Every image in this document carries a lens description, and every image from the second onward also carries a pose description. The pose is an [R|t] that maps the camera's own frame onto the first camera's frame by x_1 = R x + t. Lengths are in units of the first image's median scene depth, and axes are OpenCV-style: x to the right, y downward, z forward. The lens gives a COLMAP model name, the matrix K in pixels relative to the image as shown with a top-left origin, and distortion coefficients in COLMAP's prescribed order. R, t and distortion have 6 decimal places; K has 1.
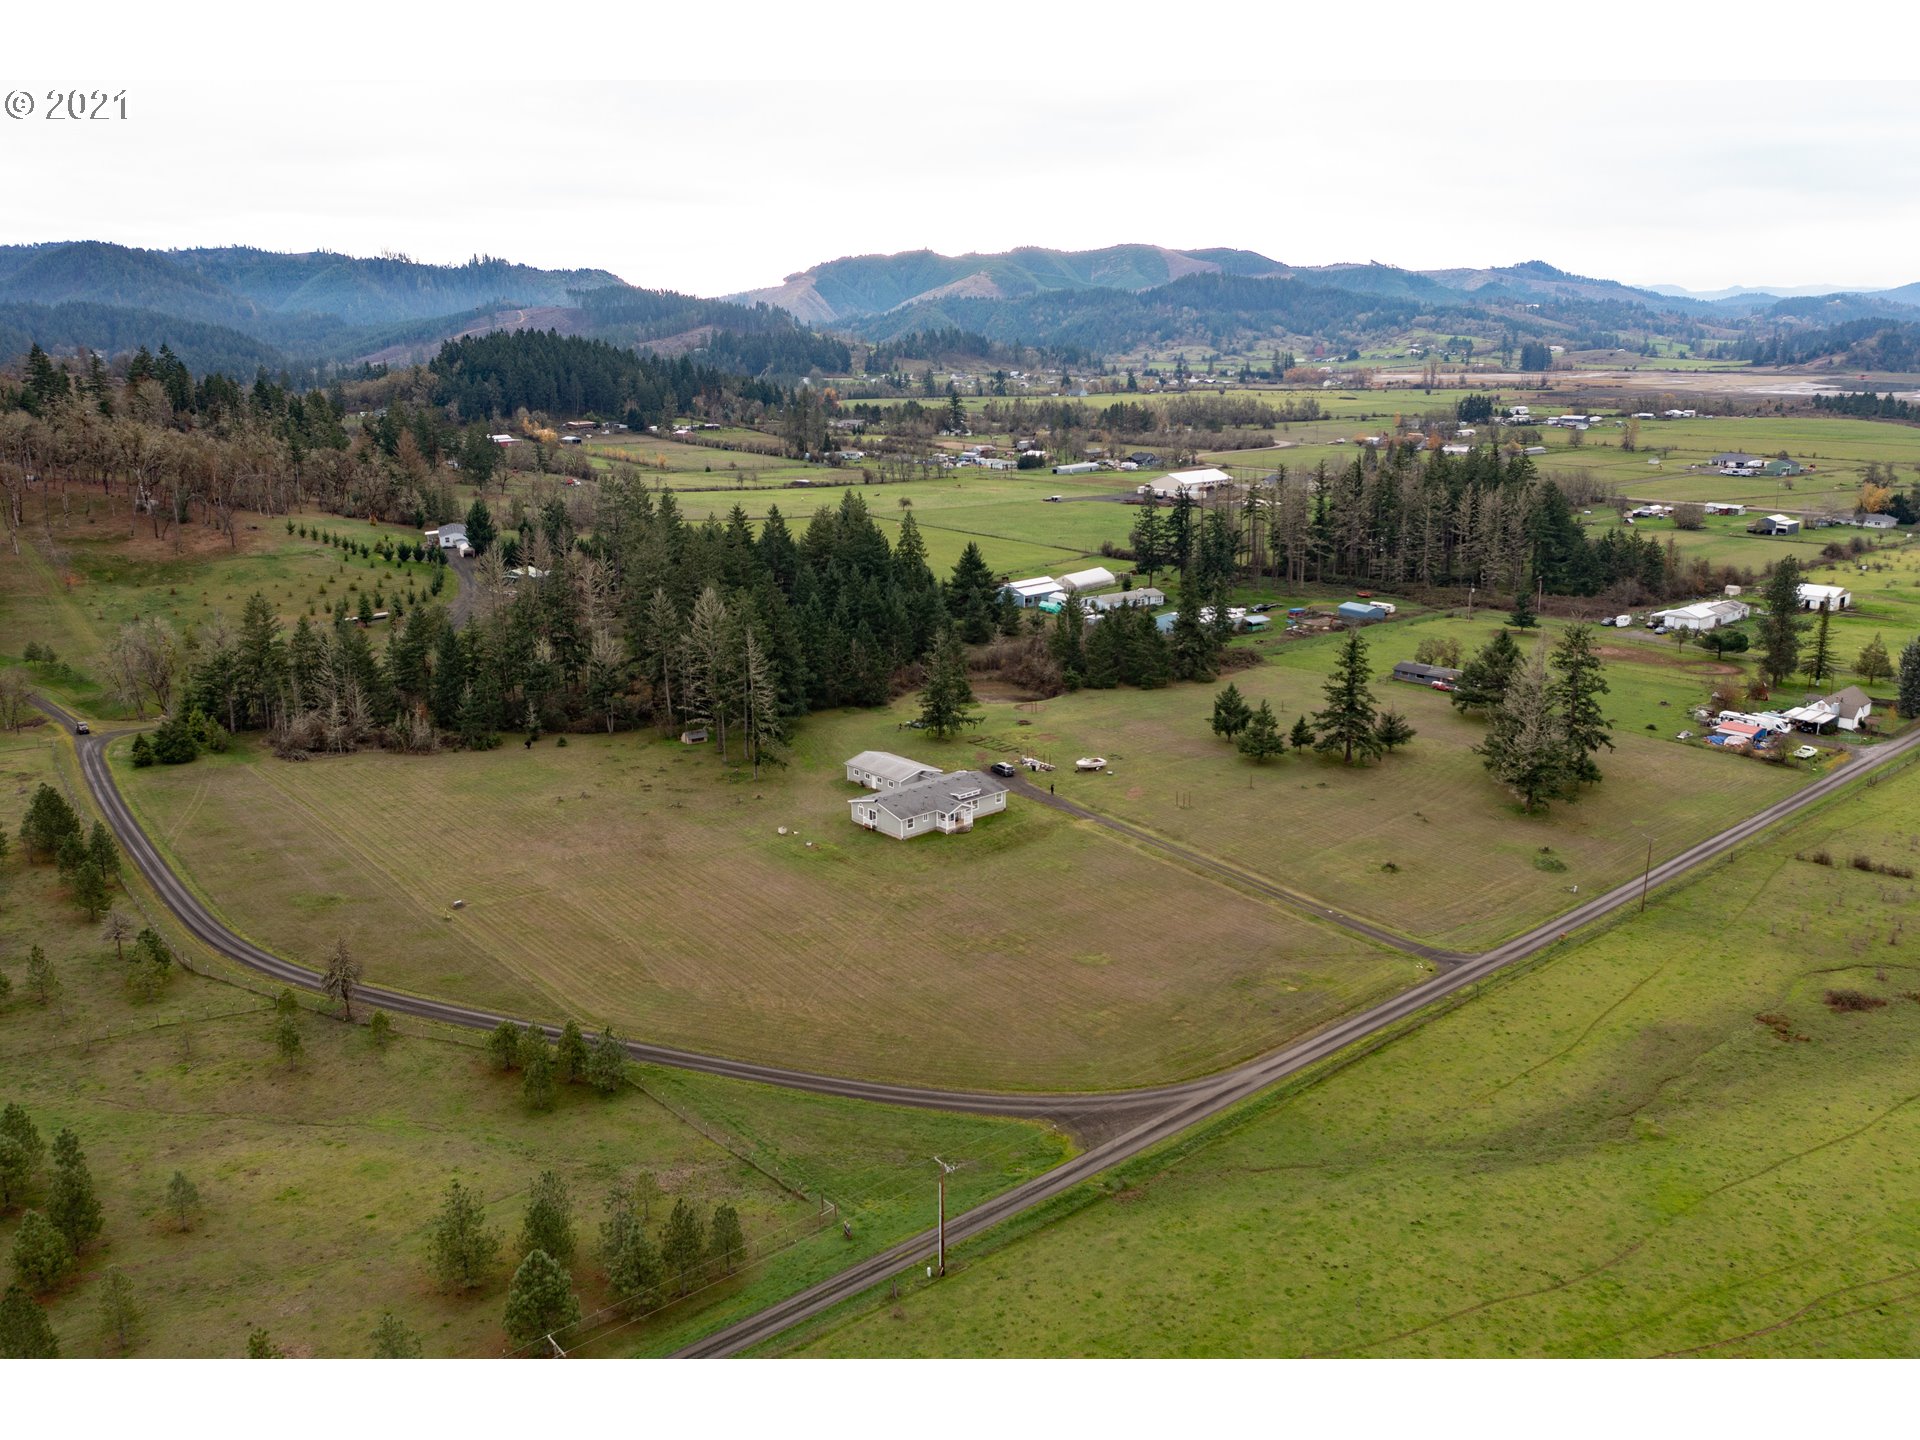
lens RADIAL K [[1481.0, 0, 965.2], [0, 1481.0, 724.4], [0, 0, 1]] dist [-0.030237, 0.024438]
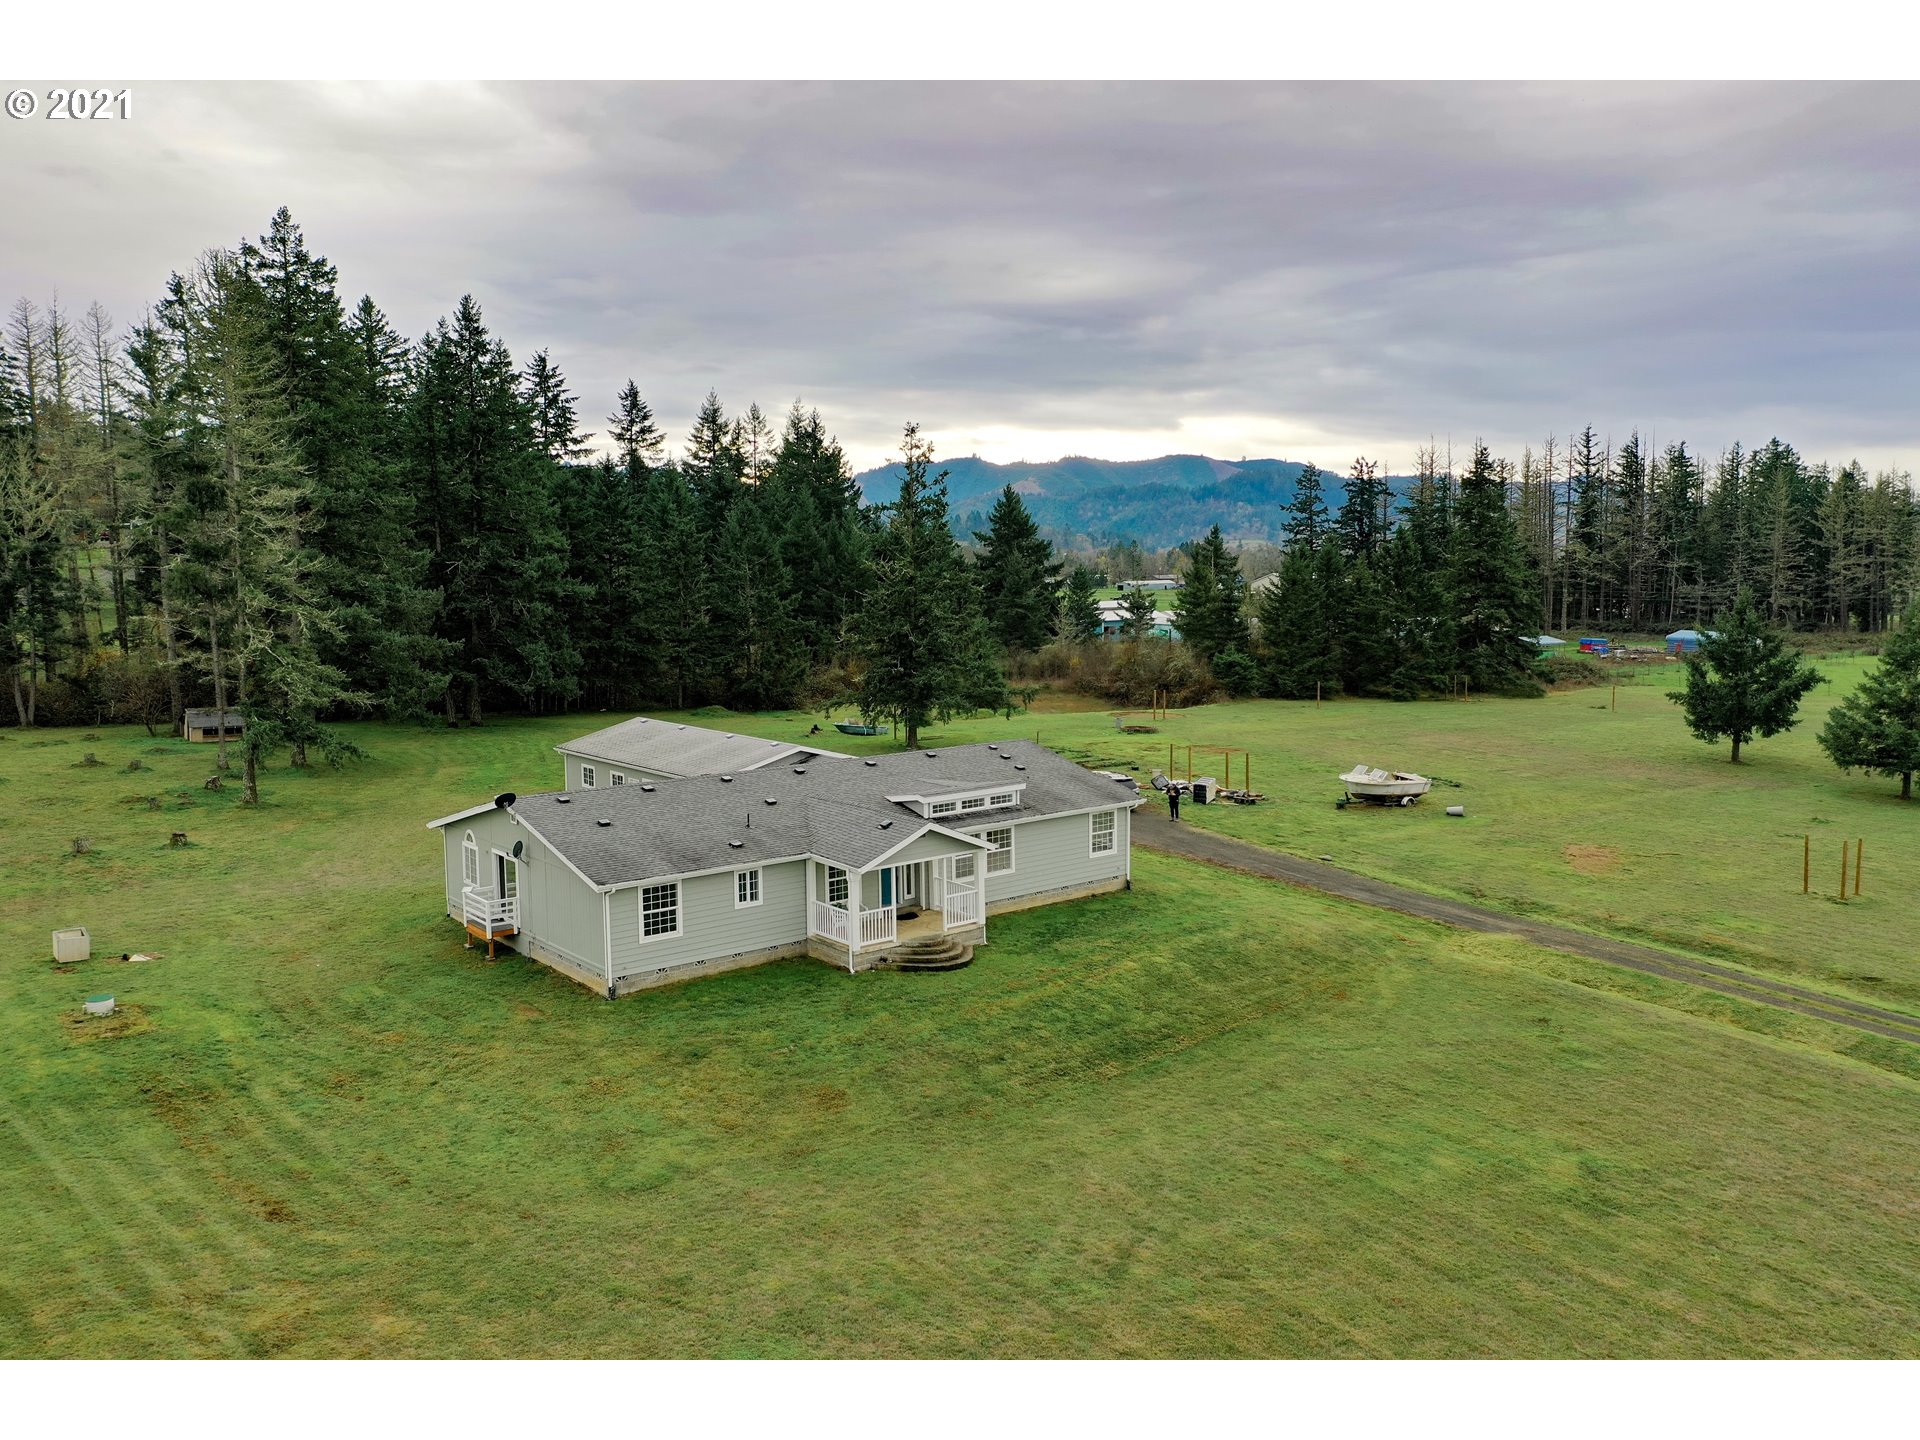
lens RADIAL K [[1410.9, 0, 949.4], [0, 1410.9, 712.0], [0, 0, 1]] dist [0.010629, -0.001634]
pose [[0.998964, 0.004288, -0.045310, 0.008792], [-0.011758, 0.986072, -0.165904, 0.069081], [0.043968, 0.166265, 0.985100, 0.789237]]
